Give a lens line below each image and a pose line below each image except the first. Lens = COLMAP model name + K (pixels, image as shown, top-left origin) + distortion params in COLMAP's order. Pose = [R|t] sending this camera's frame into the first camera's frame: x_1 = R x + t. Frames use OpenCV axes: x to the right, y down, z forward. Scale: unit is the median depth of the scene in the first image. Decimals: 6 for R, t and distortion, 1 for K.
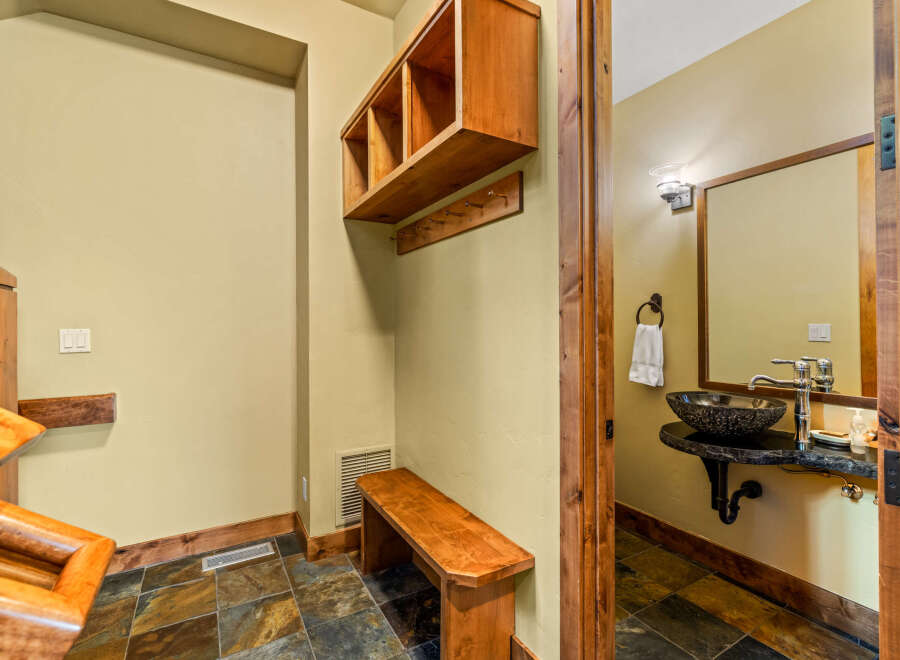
lens RADIAL K [[430.5, 0, 446.7], [0, 430.5, 326.8], [0, 0, 1]] dist [-0.003354, -0.000067]
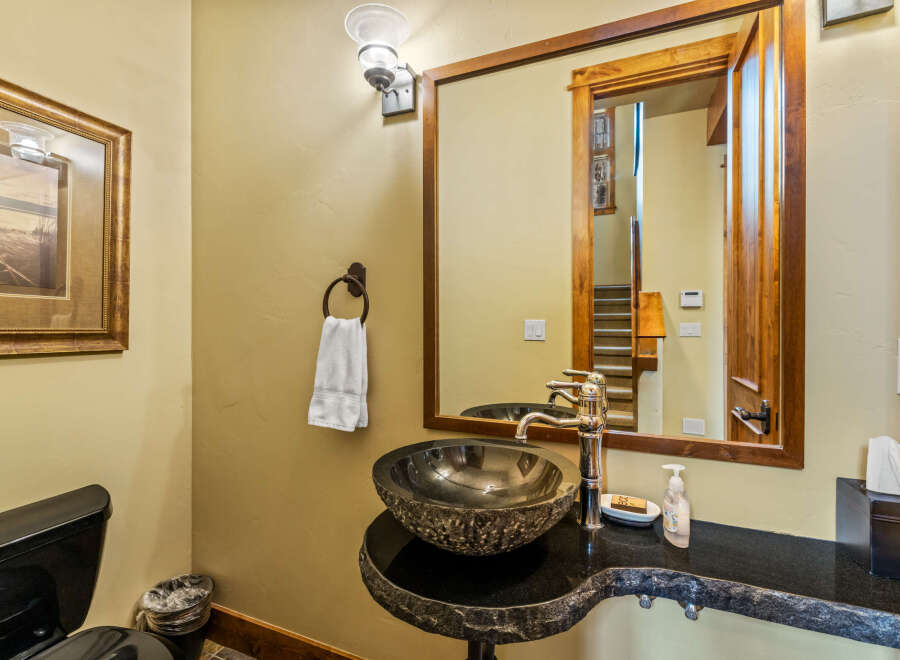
lens RADIAL K [[430.5, 0, 446.7], [0, 430.5, 326.8], [0, 0, 1]] dist [-0.003354, -0.000067]
pose [[0.796374, -0.000703, 0.604805, 0.251058], [-0.006197, 0.999937, 0.009323, 0.000568], [-0.604773, -0.011173, 0.796319, 0.501267]]
